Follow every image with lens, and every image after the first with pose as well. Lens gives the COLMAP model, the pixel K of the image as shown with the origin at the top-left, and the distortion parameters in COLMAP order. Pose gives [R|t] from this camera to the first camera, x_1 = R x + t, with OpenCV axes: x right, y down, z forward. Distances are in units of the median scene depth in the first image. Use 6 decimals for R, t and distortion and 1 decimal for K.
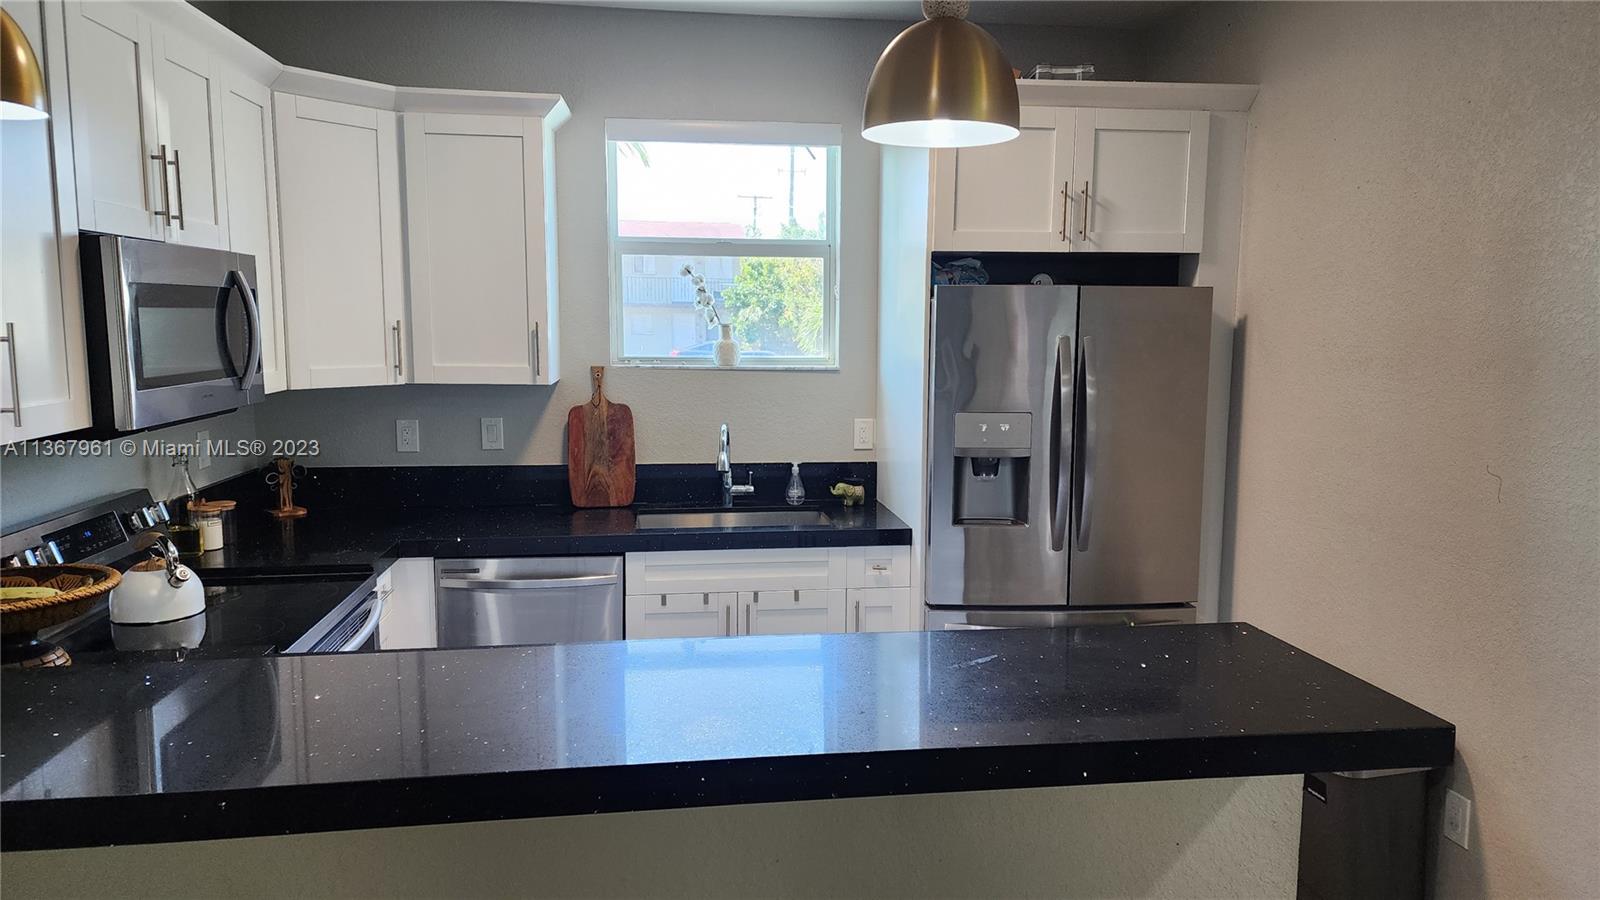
lens RADIAL K [[1065.0, 0, 803.6], [0, 1065.0, 454.6], [0, 0, 1]] dist [0.081358, -0.073166]
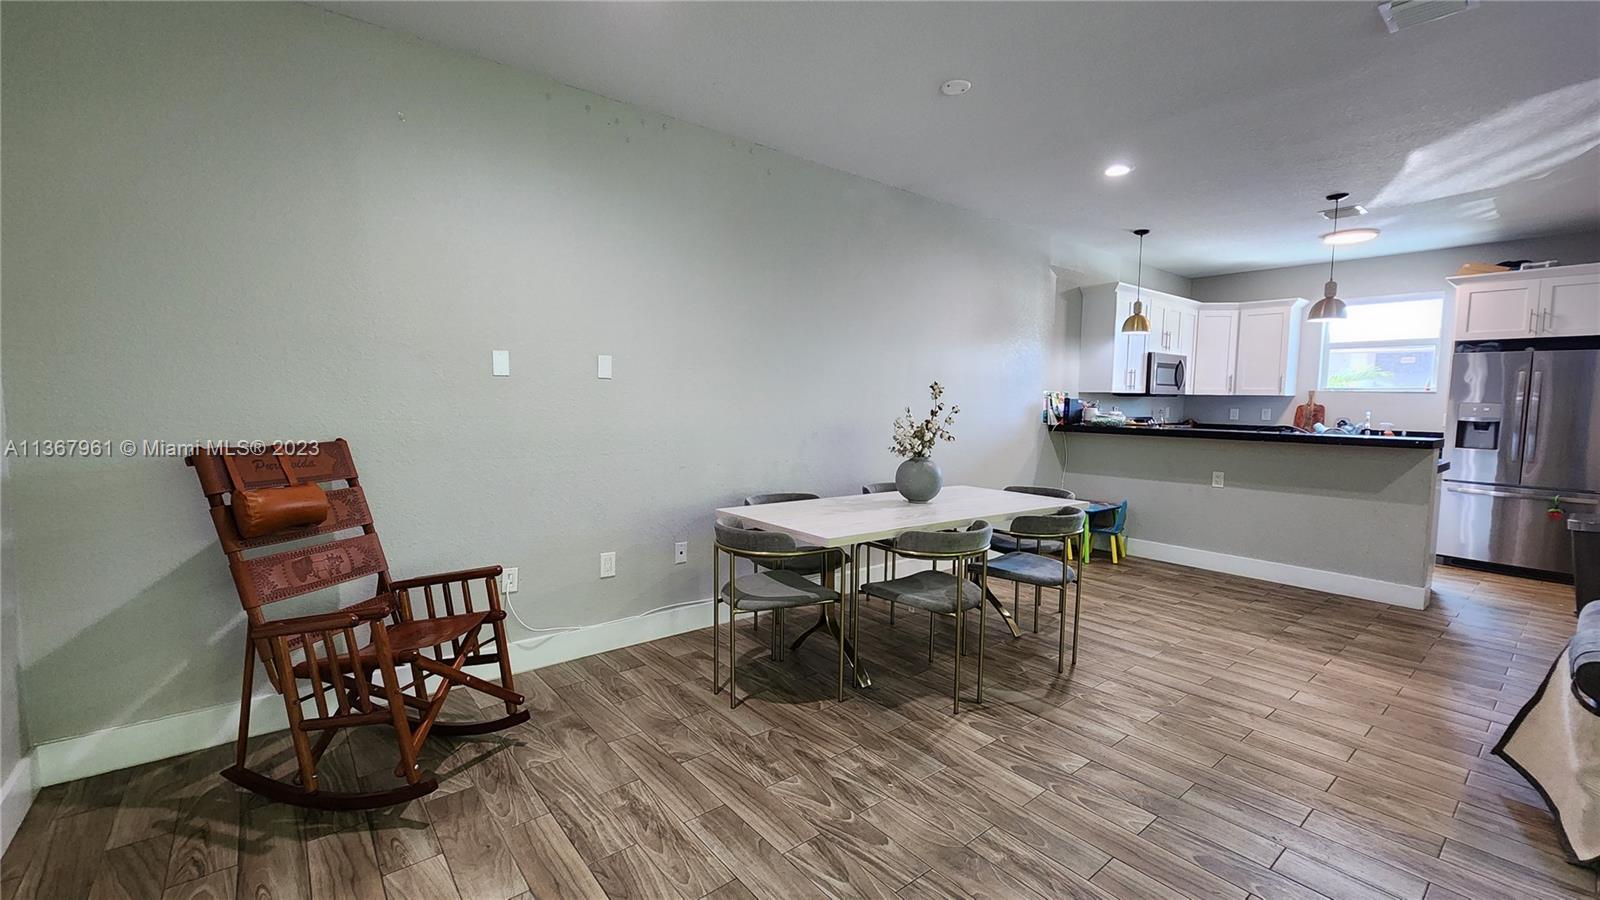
lens RADIAL K [[655.2, 0, 798.1], [0, 655.2, 448.3], [0, 0, 1]] dist [-0.002796, -0.000248]
pose [[0.526592, 0.066778, -0.847492, 0.570130], [-0.115746, 0.993259, 0.006345, 0.215651], [0.842202, 0.094753, 0.530771, -1.026848]]
